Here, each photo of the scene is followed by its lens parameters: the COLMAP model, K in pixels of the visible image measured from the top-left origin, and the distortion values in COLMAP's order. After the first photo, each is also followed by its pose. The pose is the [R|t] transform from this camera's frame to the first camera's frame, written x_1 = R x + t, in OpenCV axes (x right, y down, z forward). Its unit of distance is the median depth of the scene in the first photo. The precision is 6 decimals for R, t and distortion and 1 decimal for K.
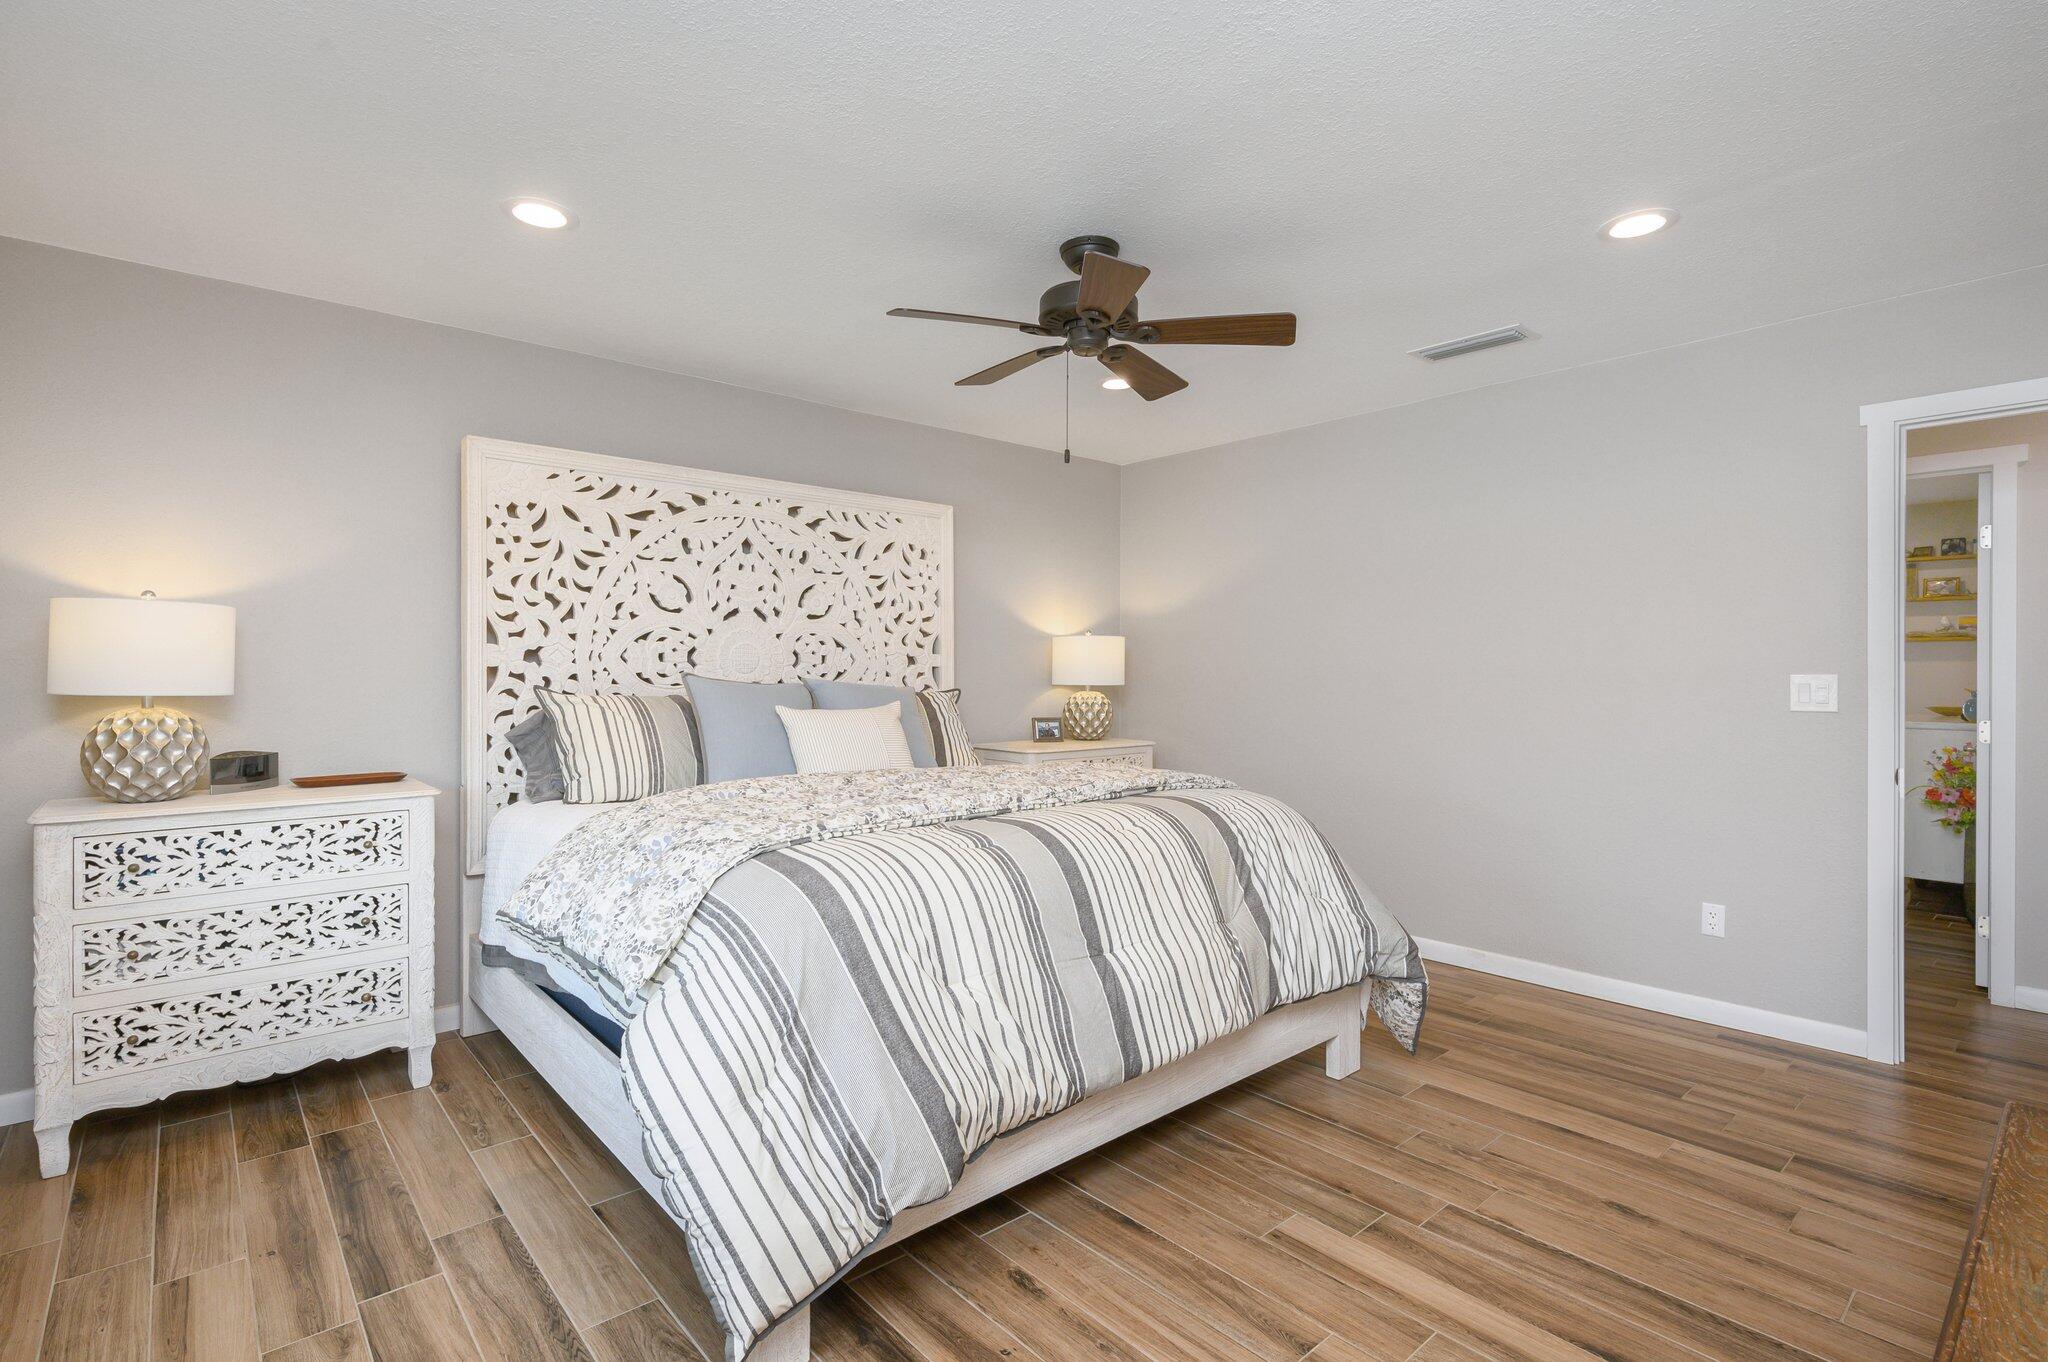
lens RADIAL K [[958.8, 0, 1022.0], [0, 958.8, 685.8], [0, 0, 1]] dist [-0.004739, 0.002077]
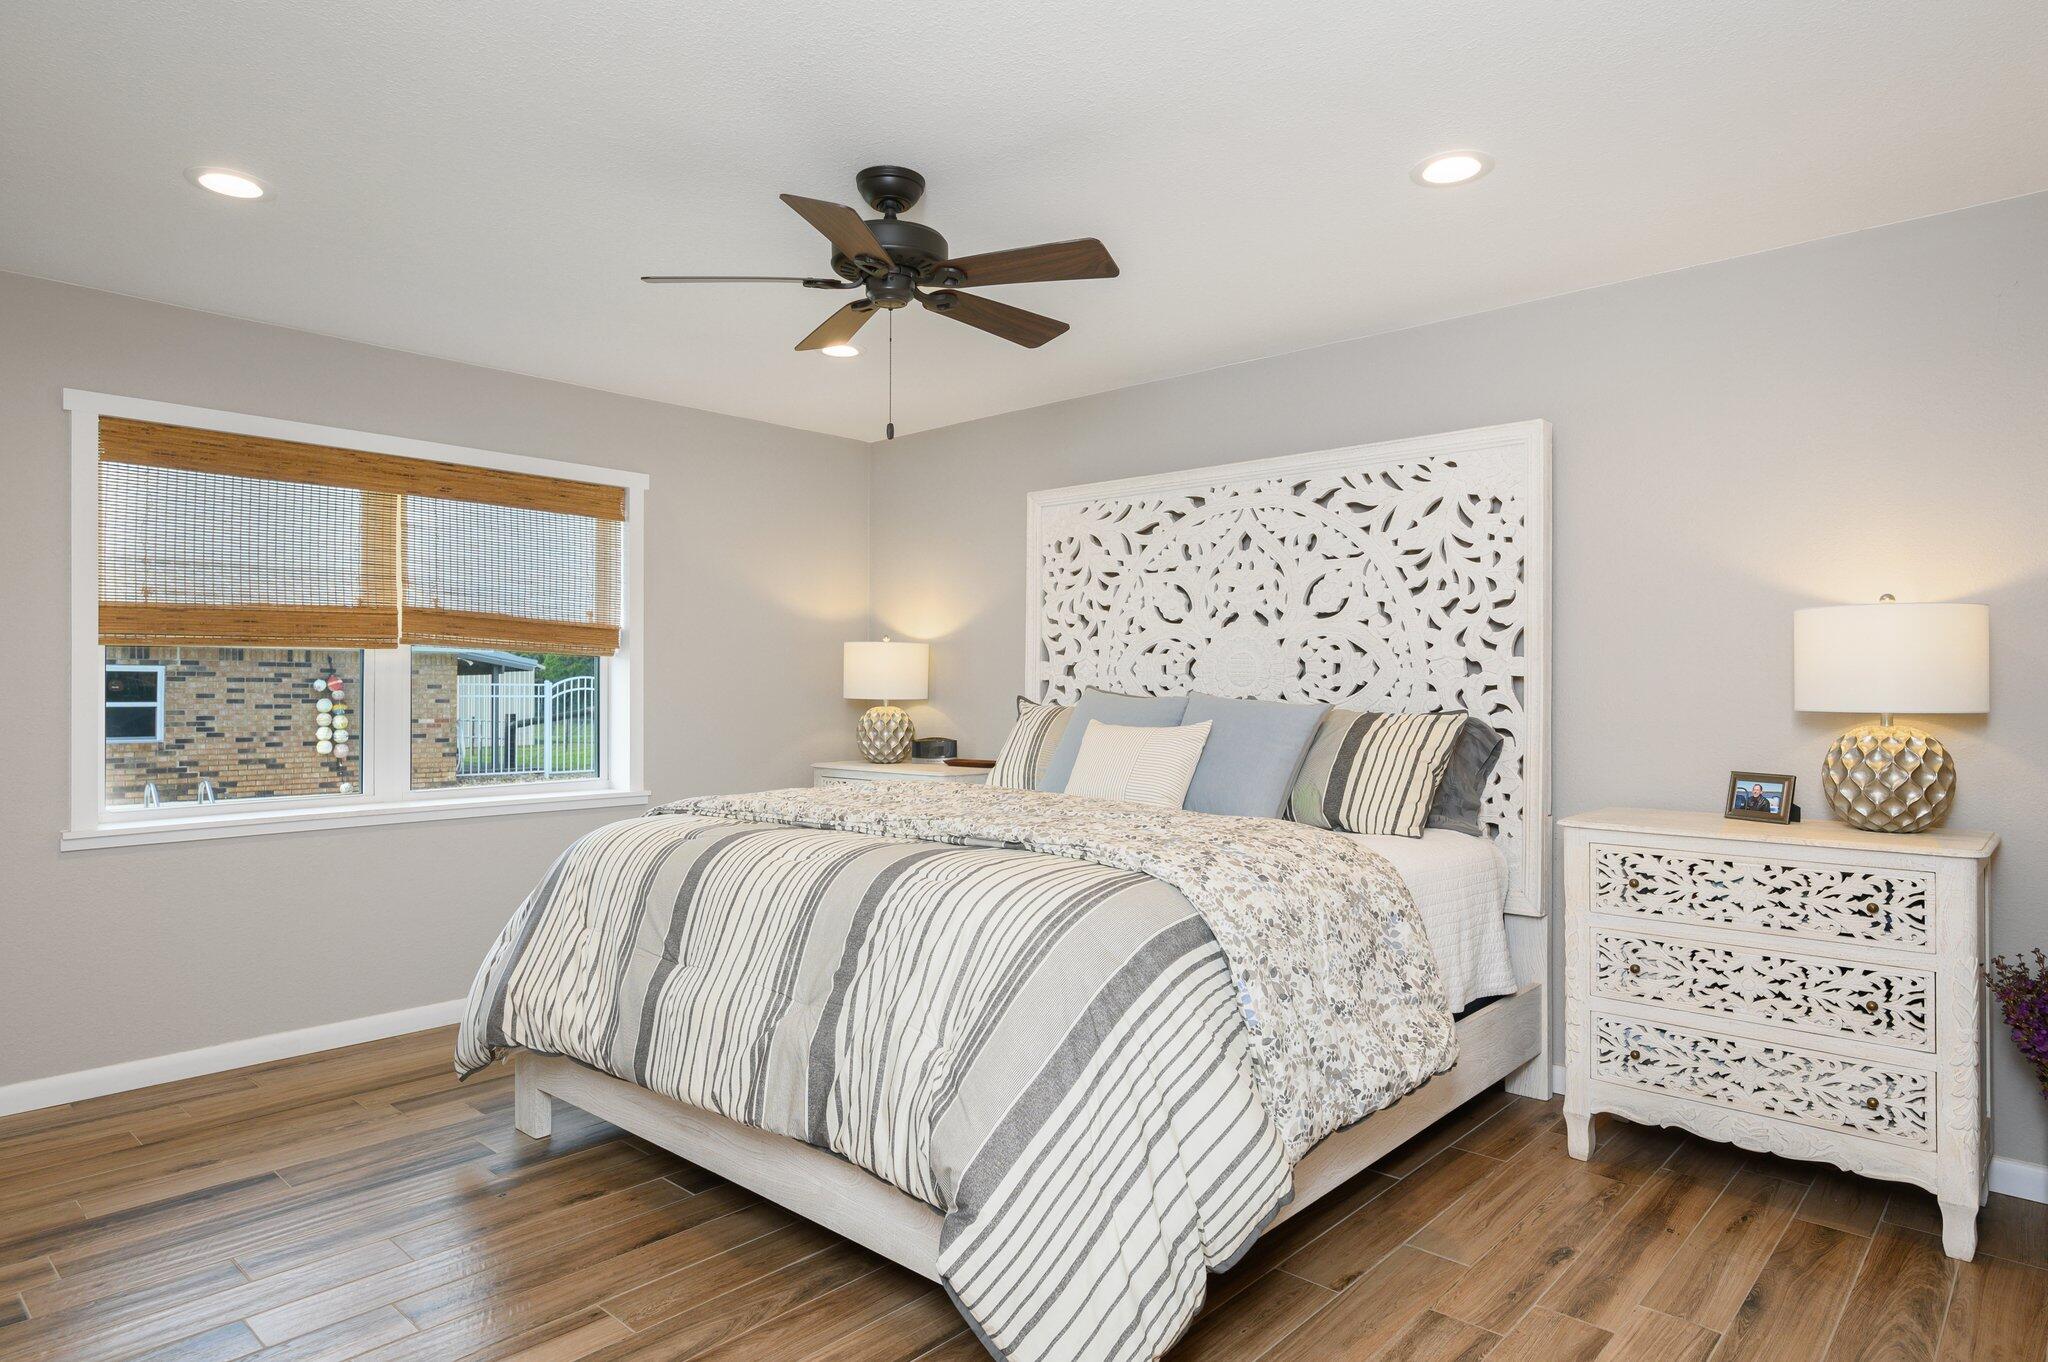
lens RADIAL K [[1187.1, 0, 1022.6], [0, 1187.1, 675.8], [0, 0, 1]] dist [0.026006, -0.003176]
pose [[0.108933, -0.009626, -0.994002, 0.715234], [-0.015017, 0.999823, -0.011328, -0.006809], [0.993936, 0.016161, 0.108770, 0.633556]]
